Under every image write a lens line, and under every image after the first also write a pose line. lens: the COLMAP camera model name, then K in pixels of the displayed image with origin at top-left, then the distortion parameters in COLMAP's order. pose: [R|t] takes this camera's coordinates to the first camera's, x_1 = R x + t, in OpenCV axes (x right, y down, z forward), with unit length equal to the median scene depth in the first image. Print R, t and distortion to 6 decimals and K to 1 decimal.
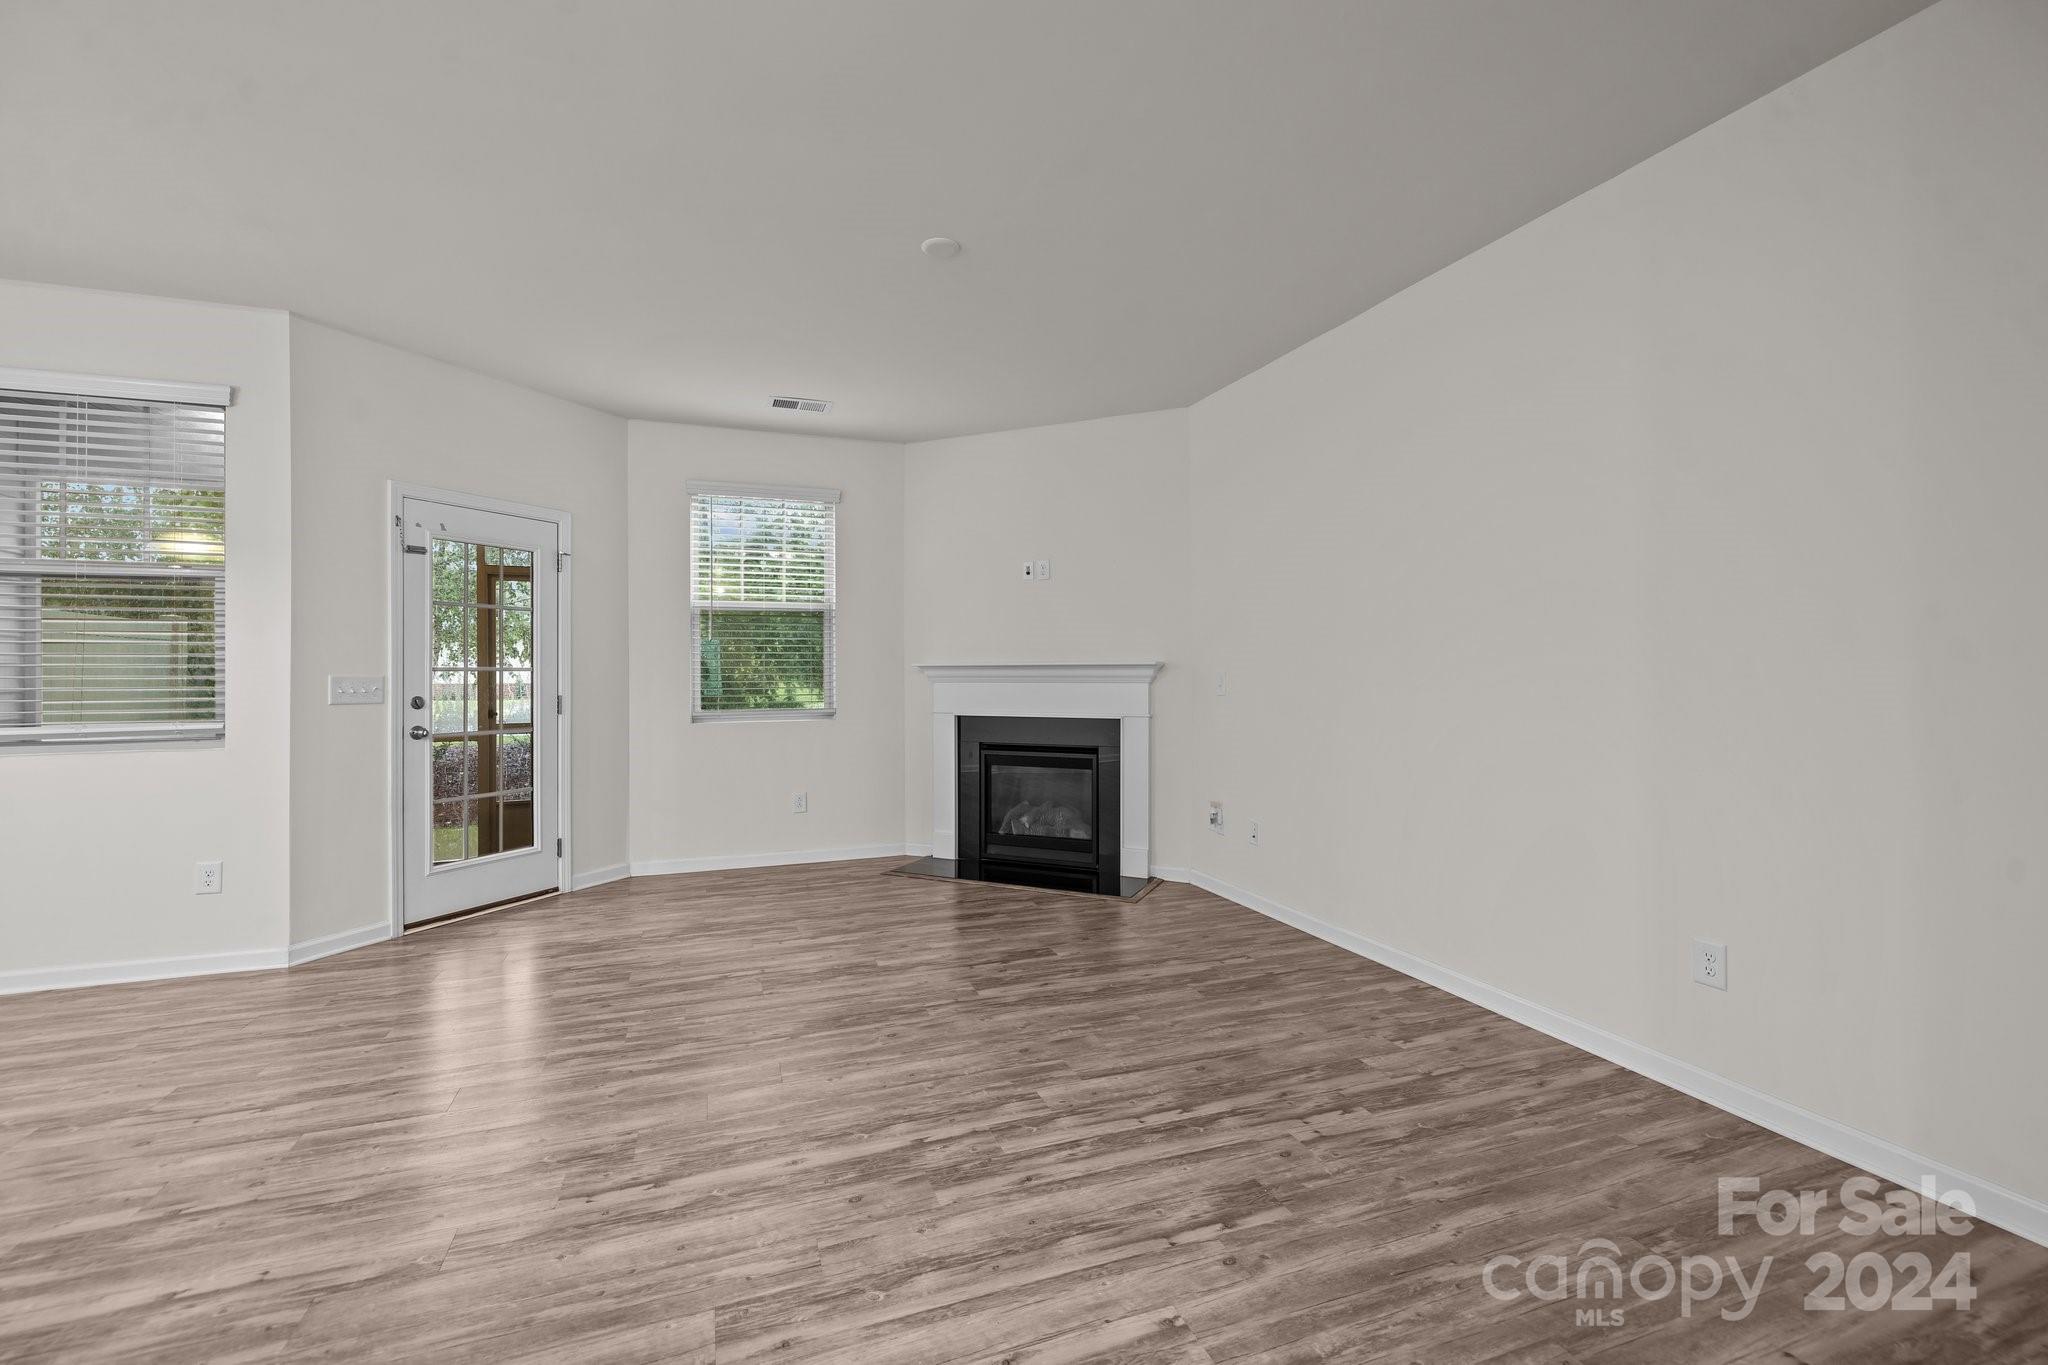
lens RADIAL K [[865.6, 0, 1017.6], [0, 865.6, 670.5], [0, 0, 1]] dist [-0.000845, -0.000395]
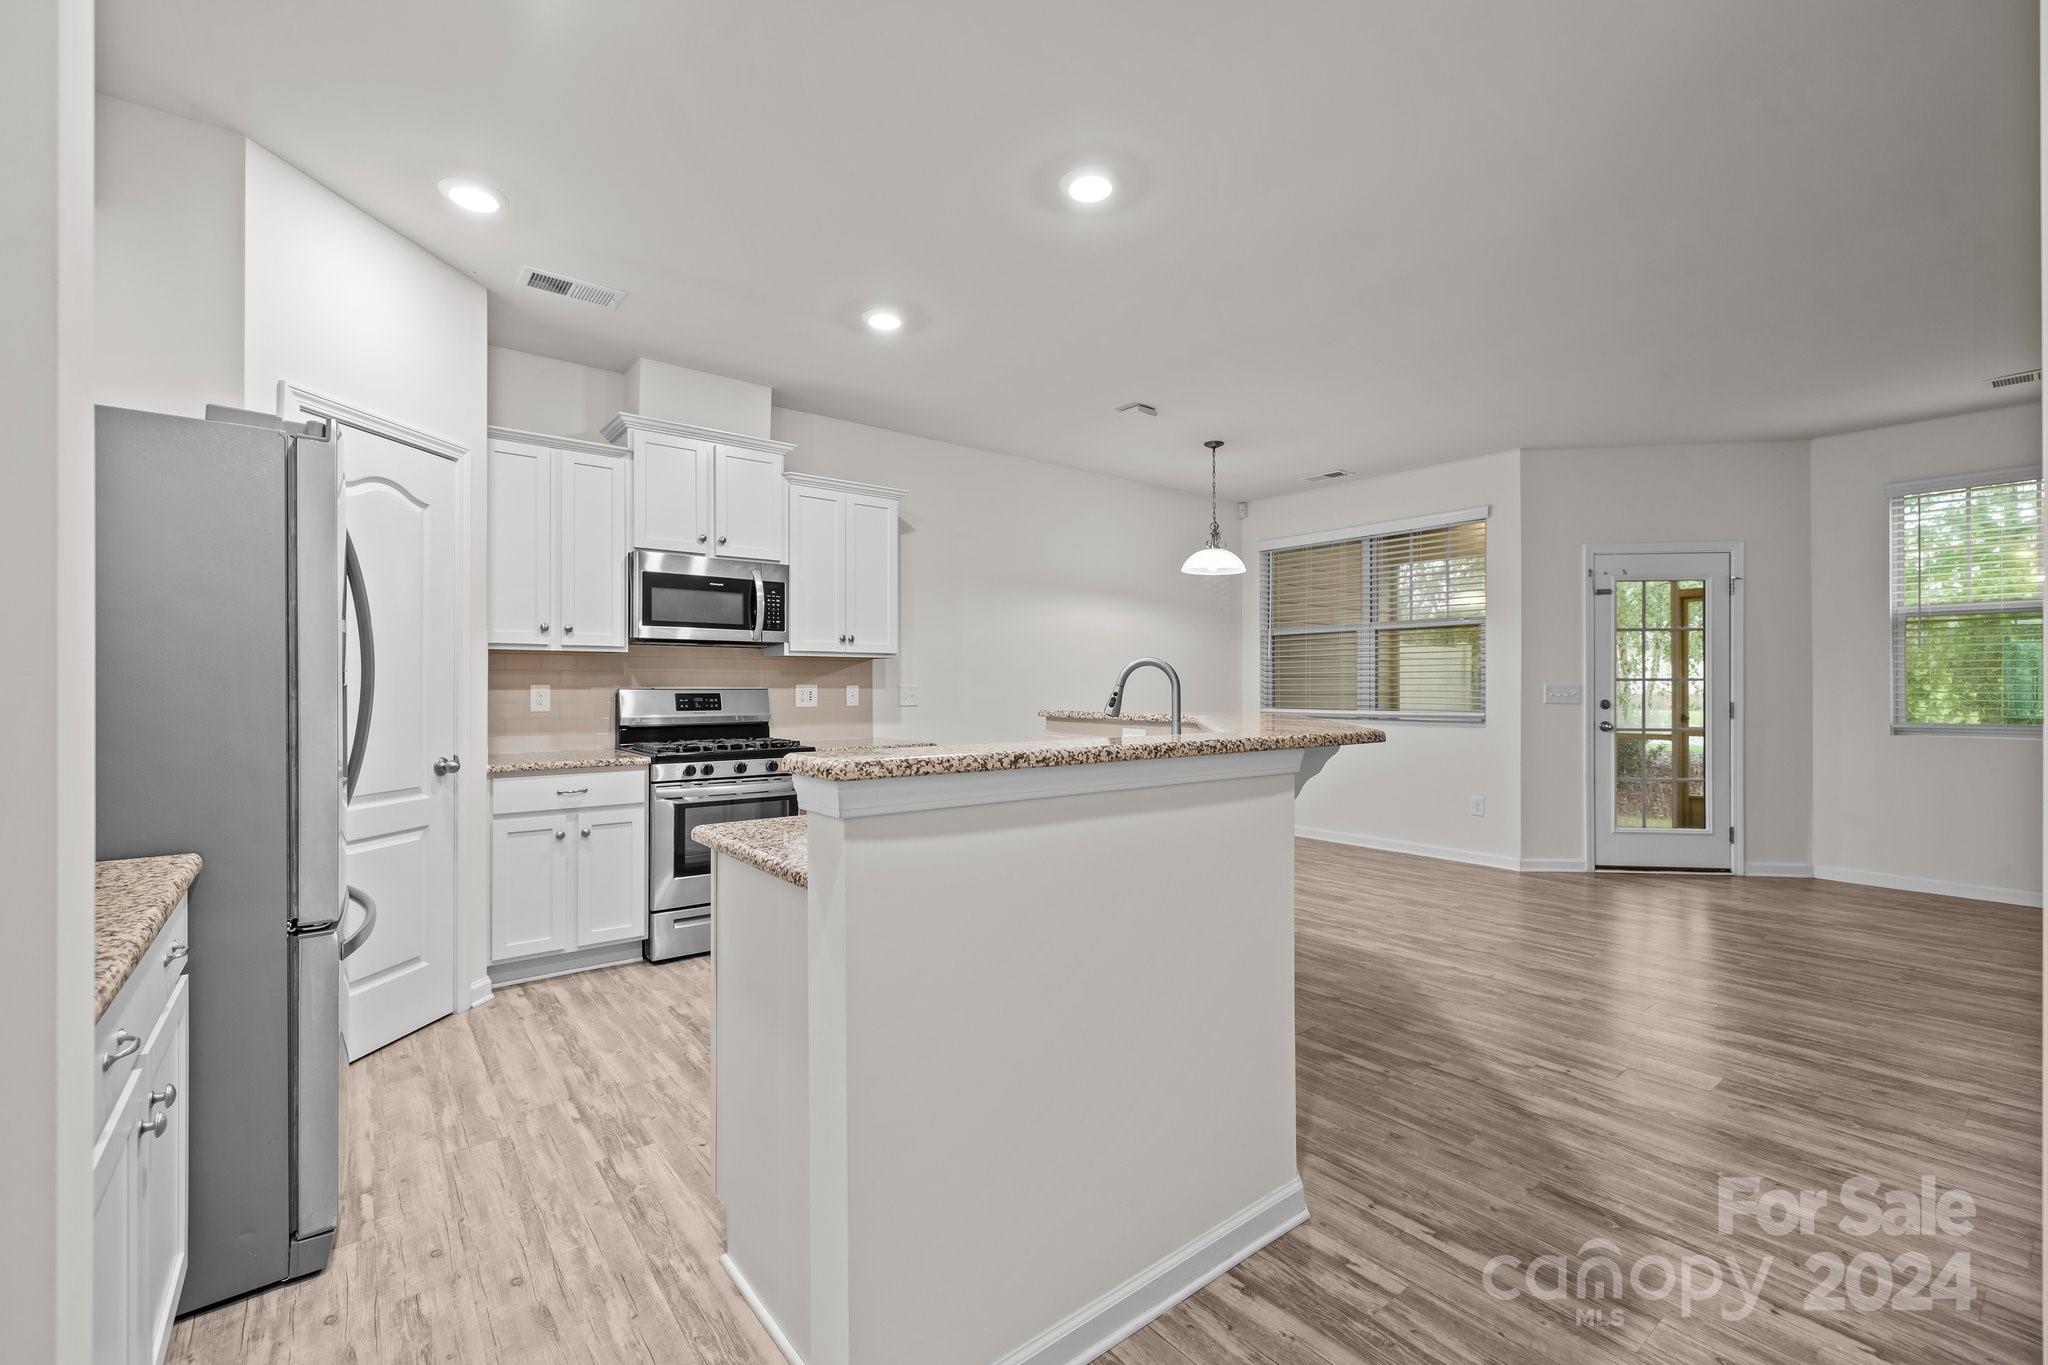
lens RADIAL K [[862.2, 0, 1017.4], [0, 862.2, 680.2], [0, 0, 1]] dist [-0.000484, -0.000190]
pose [[0.311217, -0.001243, -0.950338, 0.339169], [0.001467, 0.999999, -0.000827, -0.000826], [0.950338, -0.001137, 0.311219, -0.331071]]
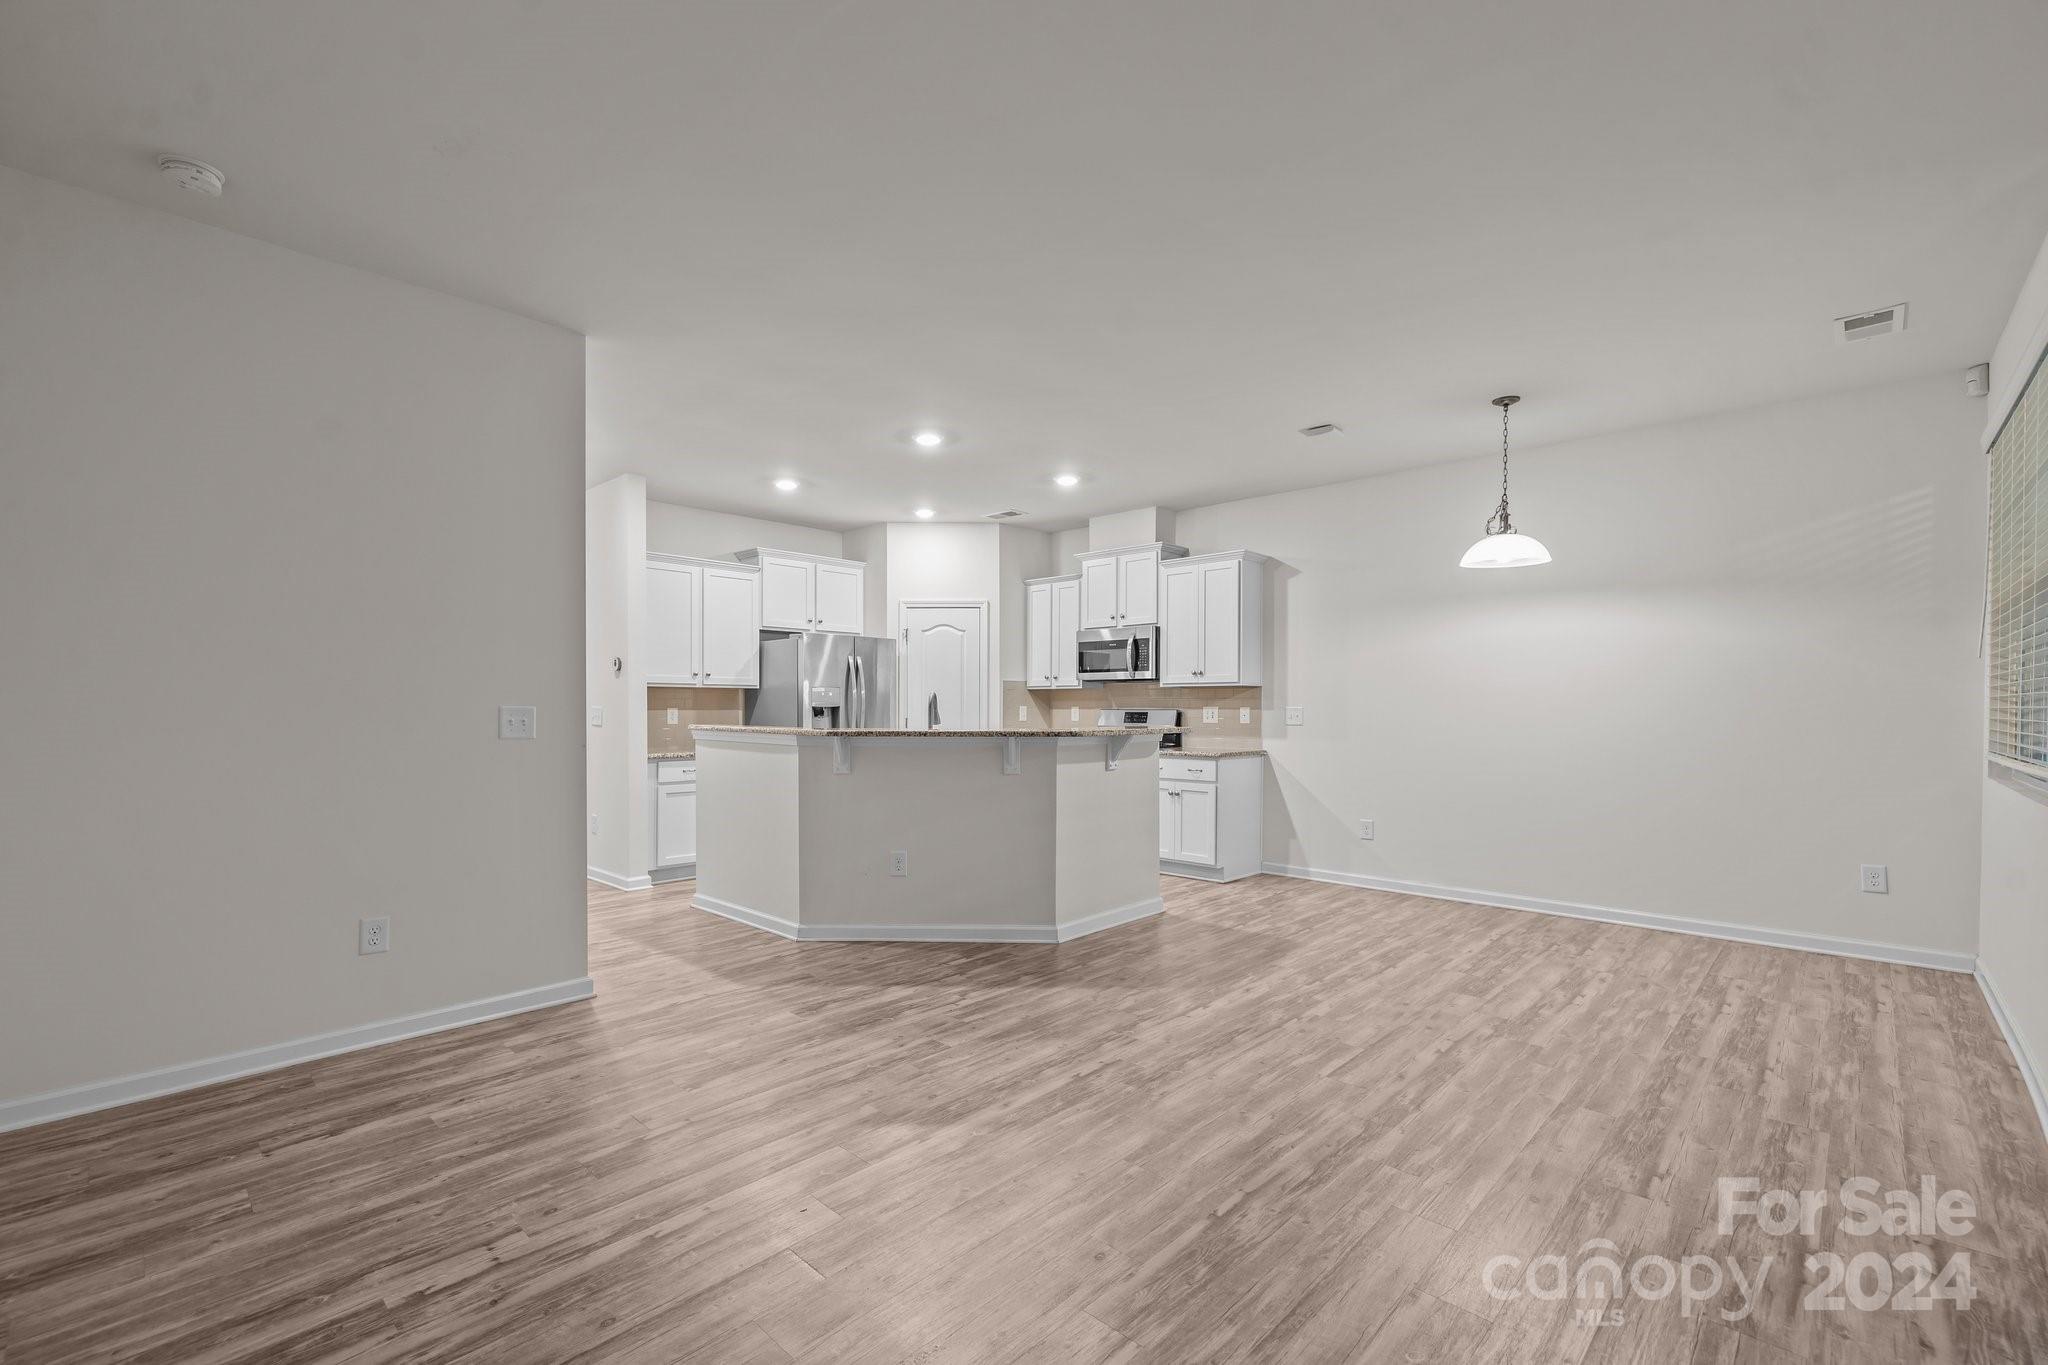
lens RADIAL K [[881.1, 0, 1012.1], [0, 881.1, 714.1], [0, 0, 1]] dist [-0.000353, -0.000116]
pose [[-0.898648, 0.007512, -0.438607, 0.160207], [0.004074, 0.999953, 0.008780, 0.002143], [0.438652, 0.006104, -0.898636, 1.224916]]
